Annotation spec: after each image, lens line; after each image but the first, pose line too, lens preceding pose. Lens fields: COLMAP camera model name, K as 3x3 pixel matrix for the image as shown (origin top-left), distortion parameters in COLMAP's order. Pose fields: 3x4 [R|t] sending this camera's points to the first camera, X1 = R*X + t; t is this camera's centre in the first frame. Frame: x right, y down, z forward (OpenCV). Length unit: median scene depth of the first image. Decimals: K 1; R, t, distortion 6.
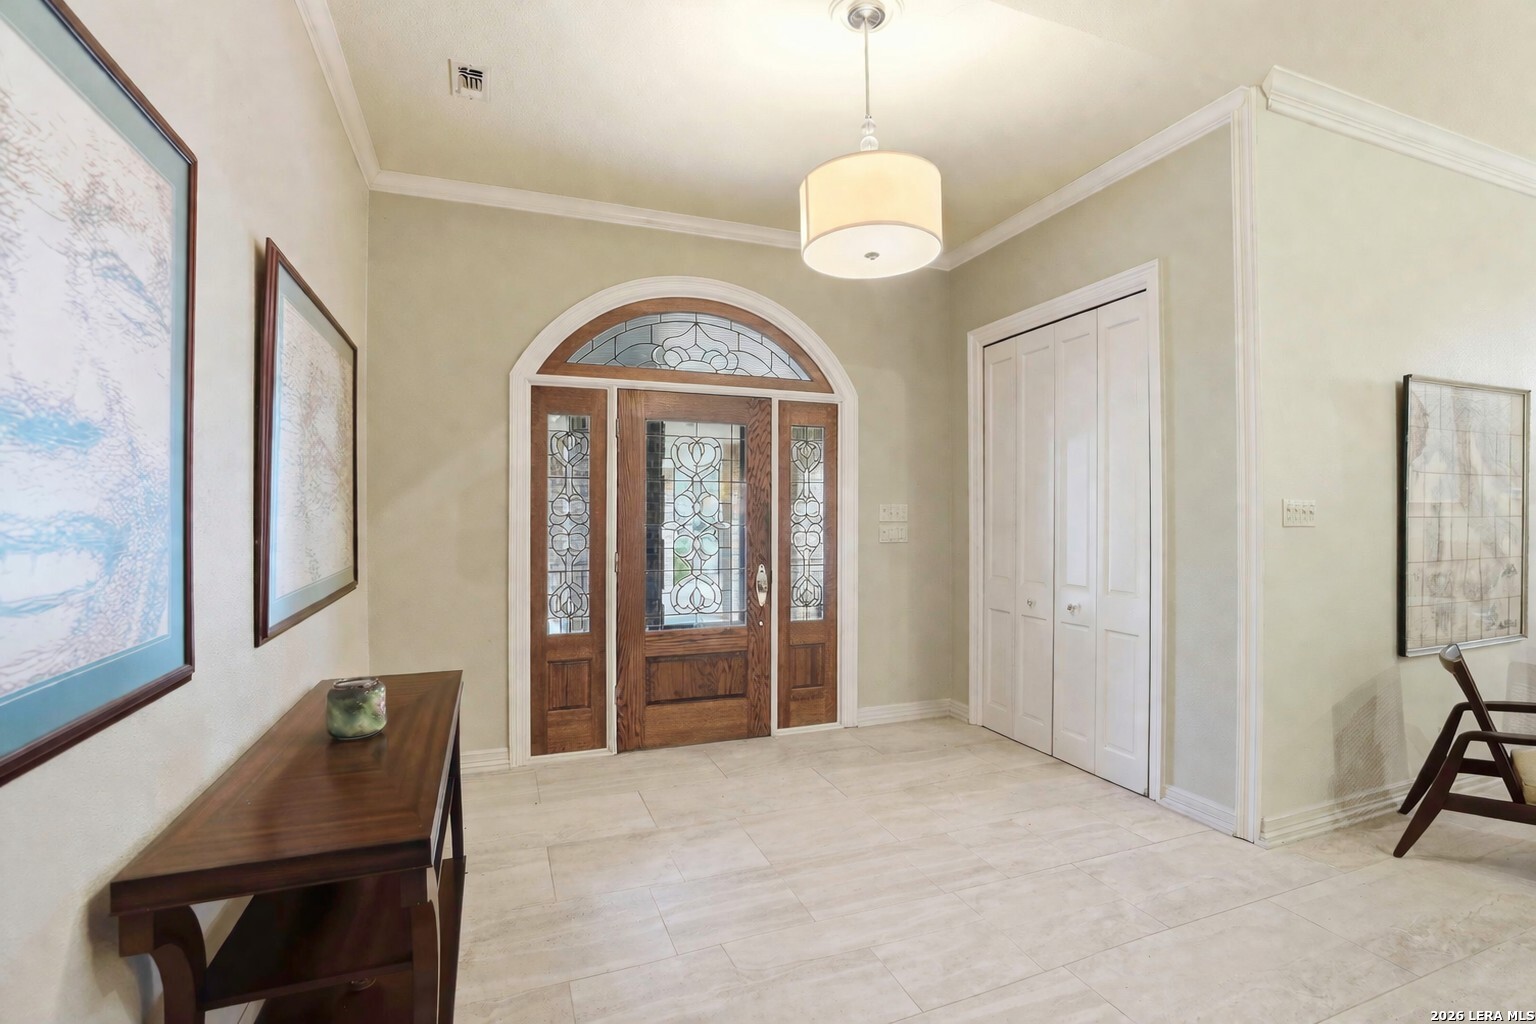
lens RADIAL K [[703.5, 0, 771.2], [0, 703.5, 510.2], [0, 0, 1]] dist [-0.029531, 0.000800]
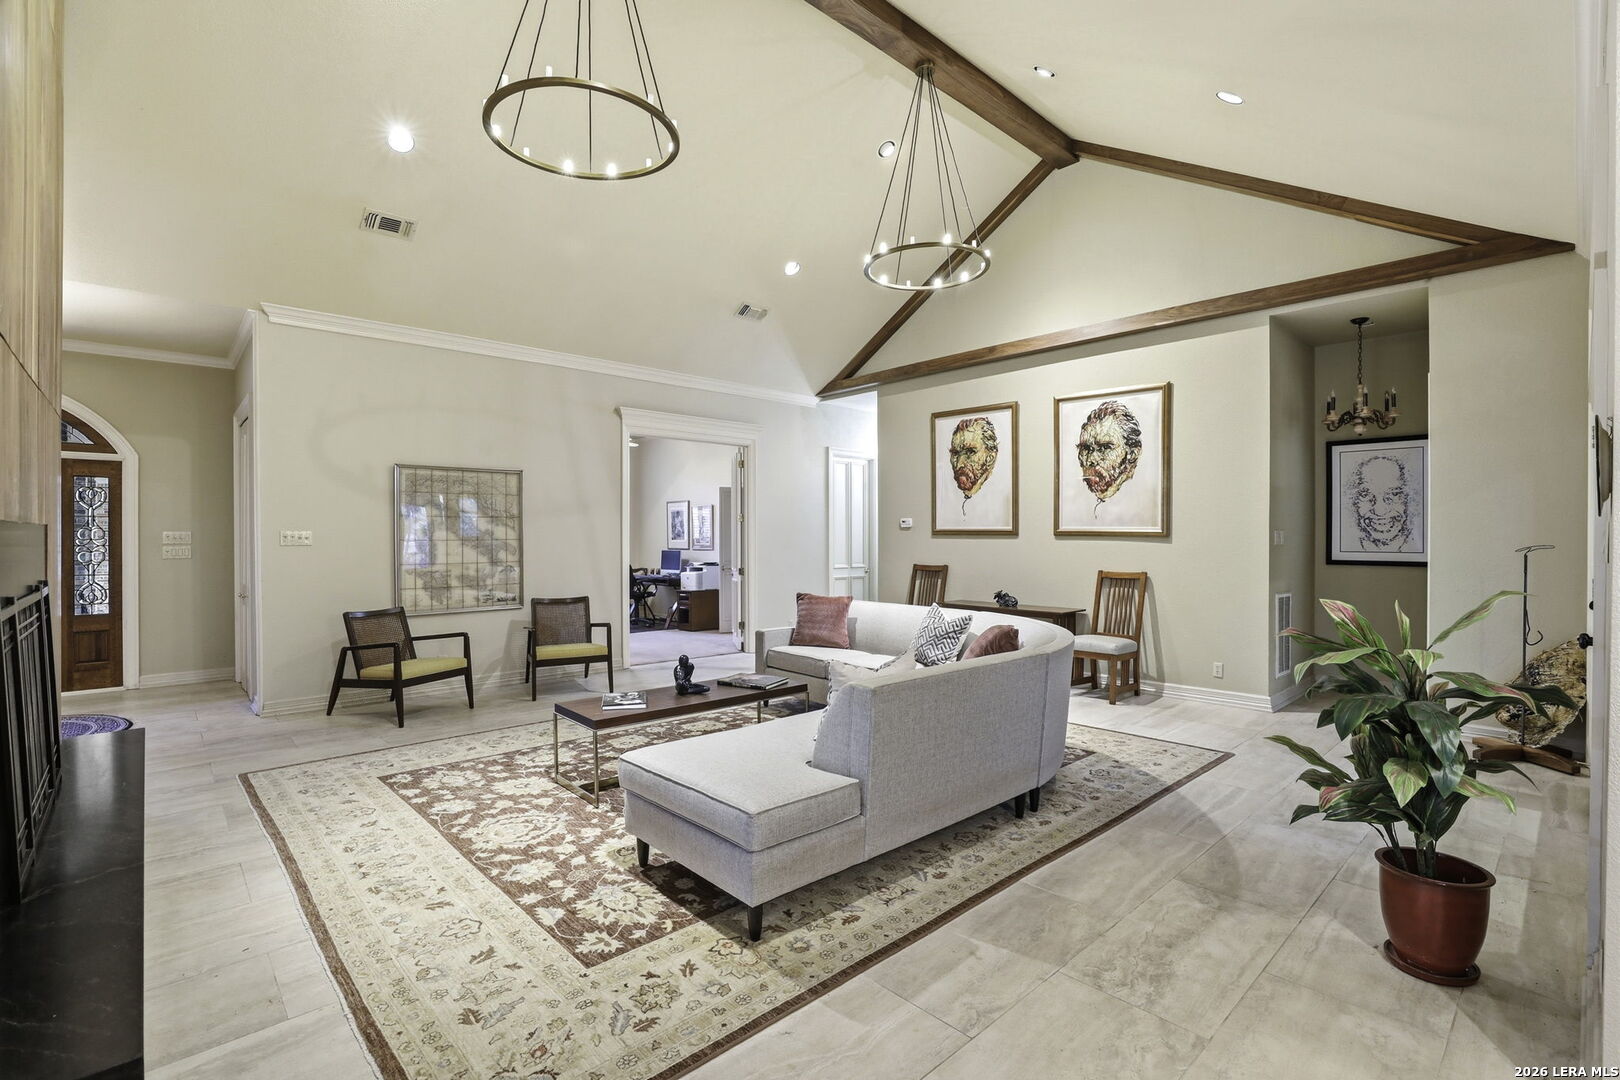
lens RADIAL K [[742.0, 0, 808.3], [0, 742.0, 539.7], [0, 0, 1]] dist [-0.029531, 0.000800]
pose [[0.928945, 0.003149, 0.370204, 0.844273], [-0.005106, 0.999978, 0.004304, -0.006157], [-0.370182, -0.005889, 0.928941, -0.864567]]
